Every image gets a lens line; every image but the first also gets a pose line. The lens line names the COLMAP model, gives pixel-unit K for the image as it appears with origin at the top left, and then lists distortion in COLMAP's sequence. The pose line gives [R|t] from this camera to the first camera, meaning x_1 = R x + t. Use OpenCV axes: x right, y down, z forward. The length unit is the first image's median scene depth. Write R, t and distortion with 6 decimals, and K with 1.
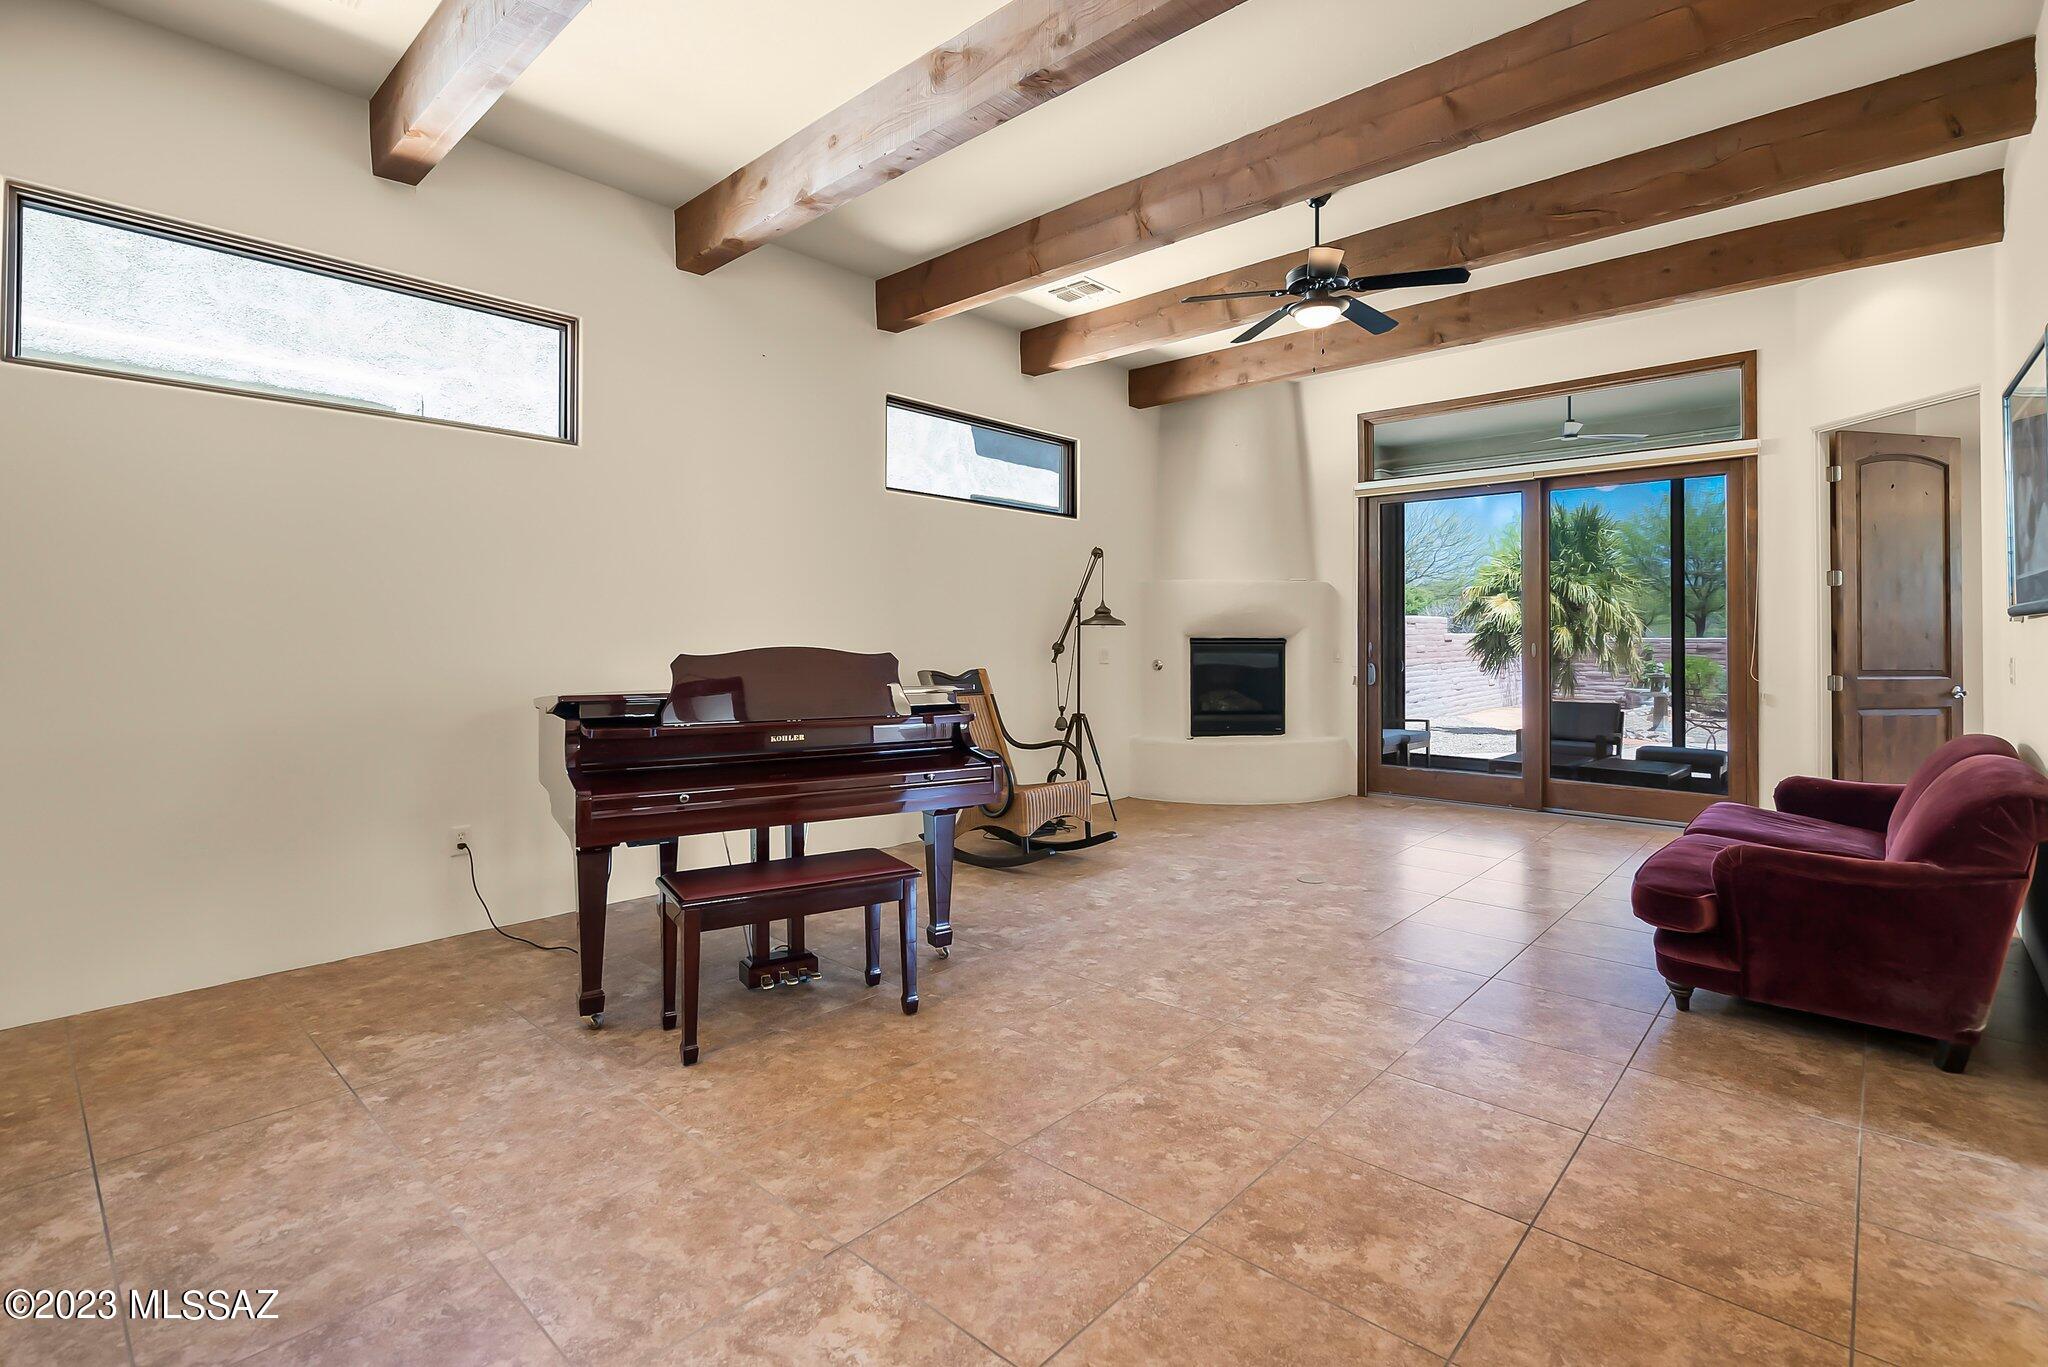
lens RADIAL K [[945.8, 0, 1025.0], [0, 945.8, 634.3], [0, 0, 1]] dist [-0.001198, -0.000482]
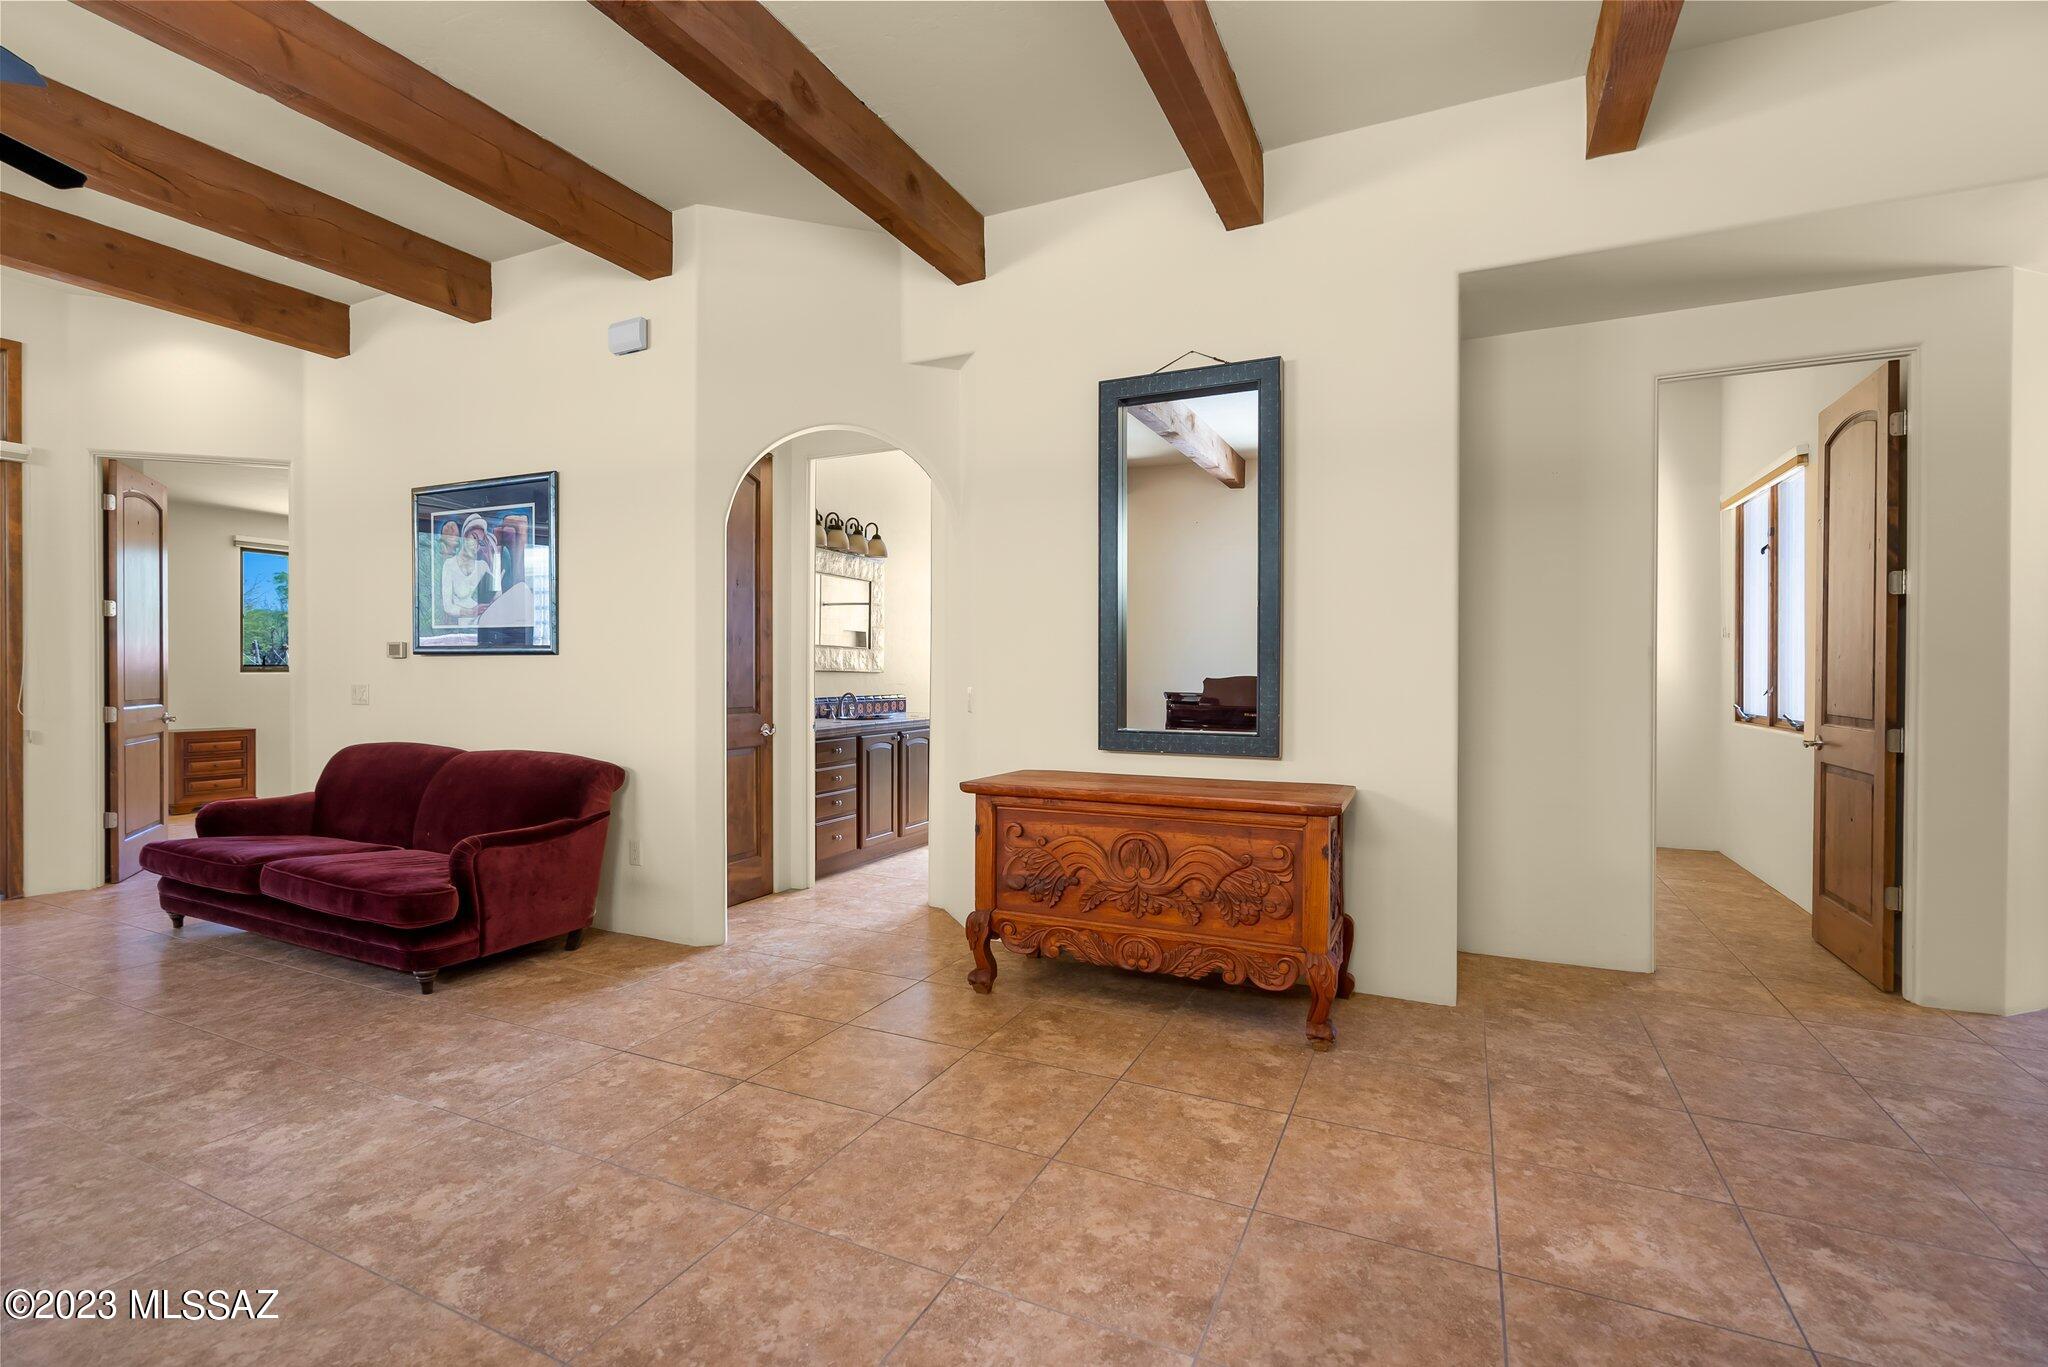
lens RADIAL K [[925.0, 0, 1016.7], [0, 925.0, 676.1], [0, 0, 1]] dist [-0.002136, -0.000161]
pose [[-0.281176, -0.007549, 0.959627, -0.331057], [-0.003887, 0.999970, 0.006727, 0.001424], [-0.959648, -0.001838, -0.281197, 0.361578]]
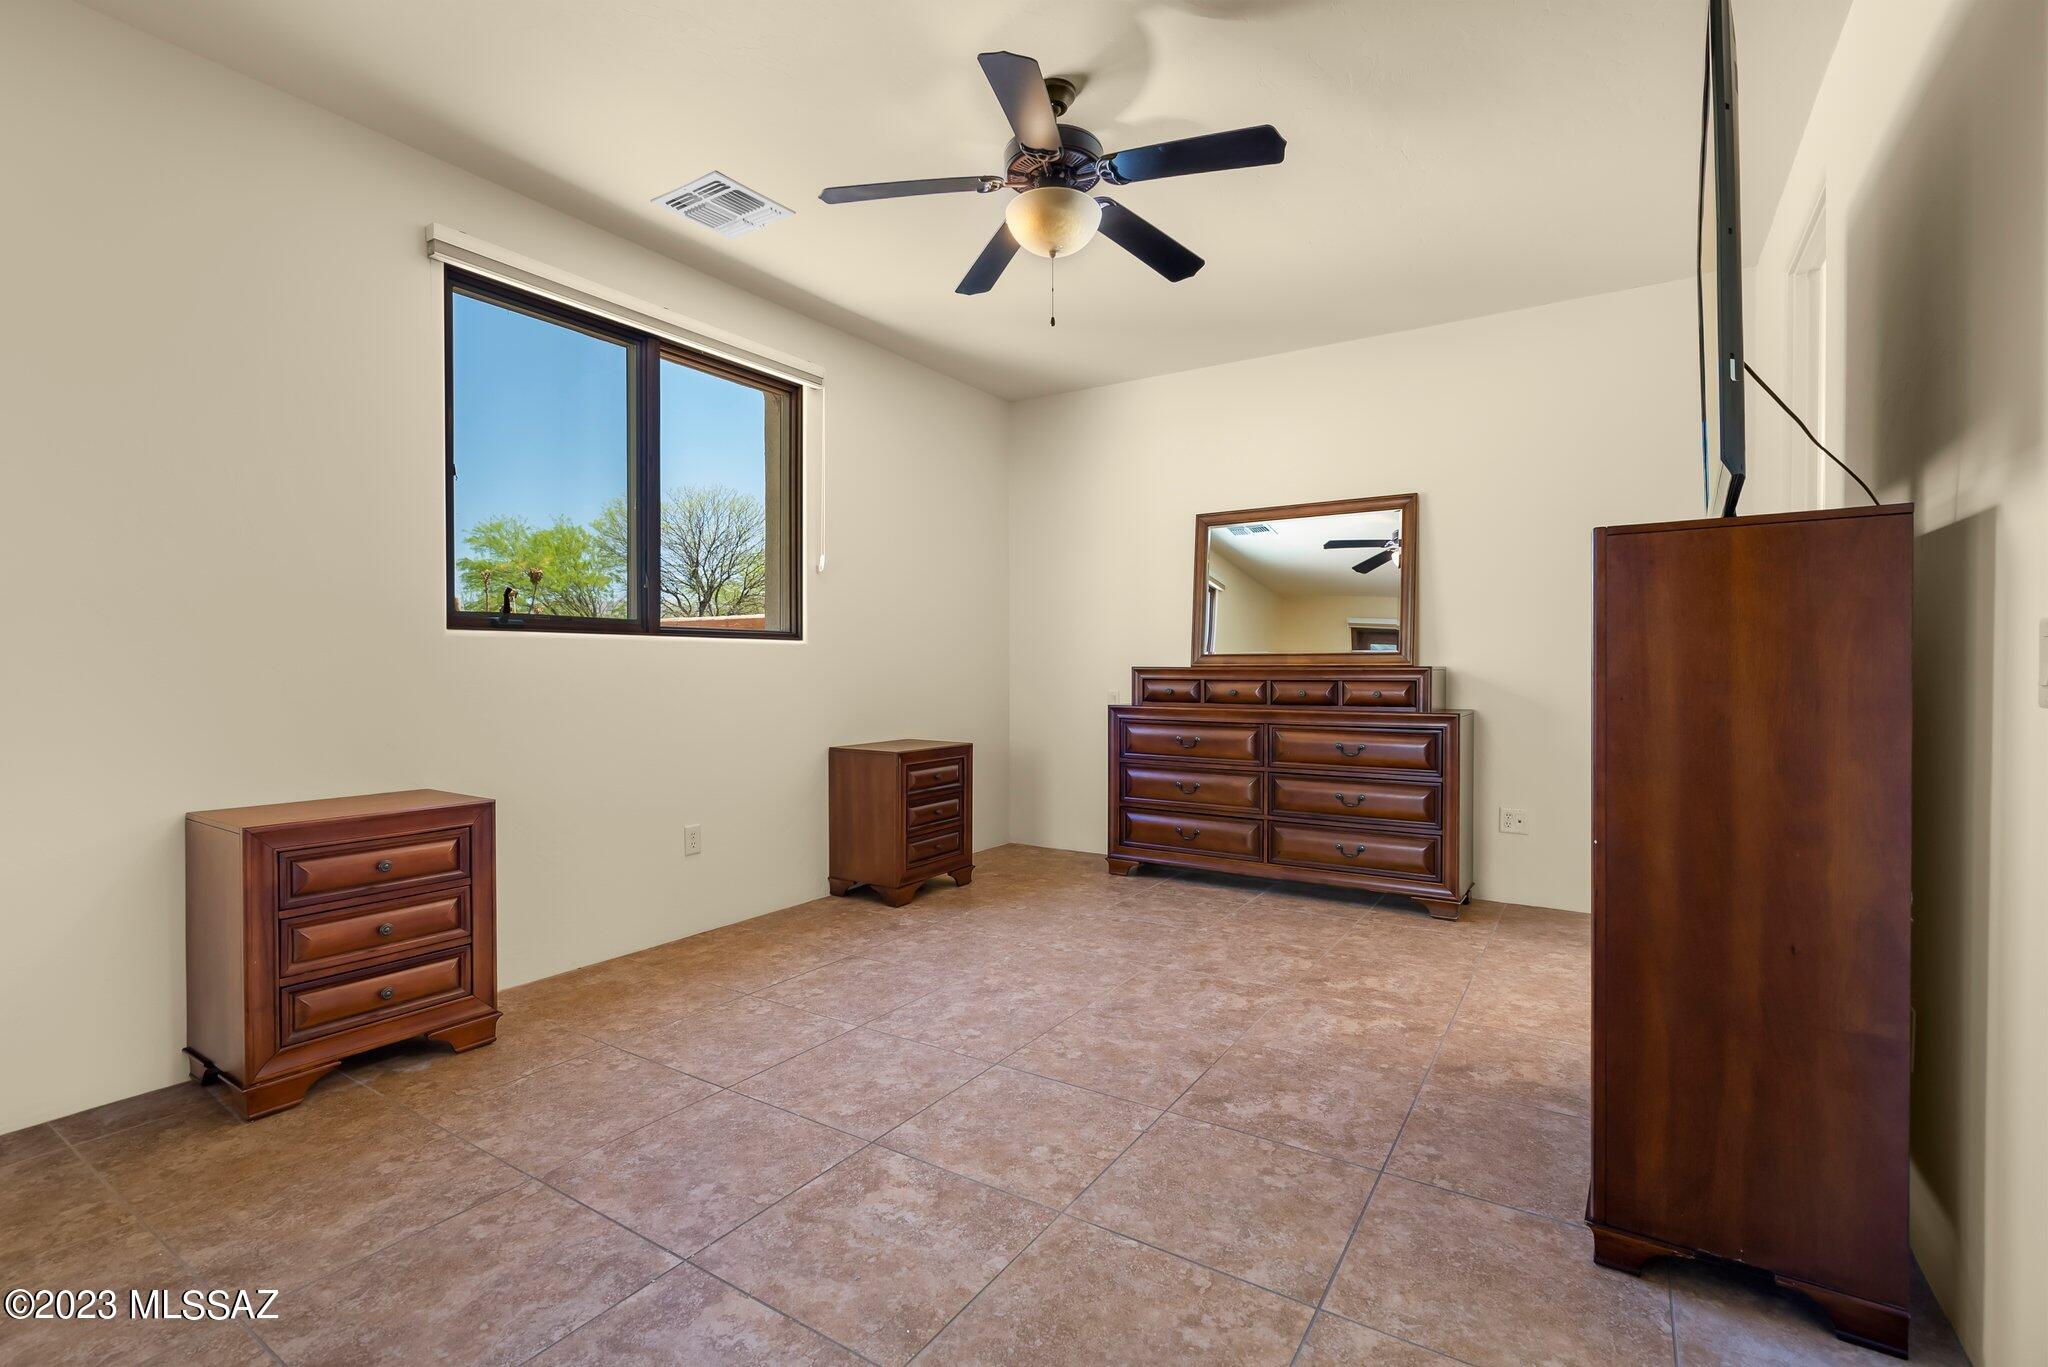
lens RADIAL K [[925.0, 0, 1016.7], [0, 925.0, 676.1], [0, 0, 1]] dist [-0.002136, -0.000161]
pose [[-0.159065, -0.011425, 0.987202, 0.946878], [-0.002109, 0.999935, 0.011232, 0.030945], [-0.987266, -0.000295, -0.159078, 0.937799]]
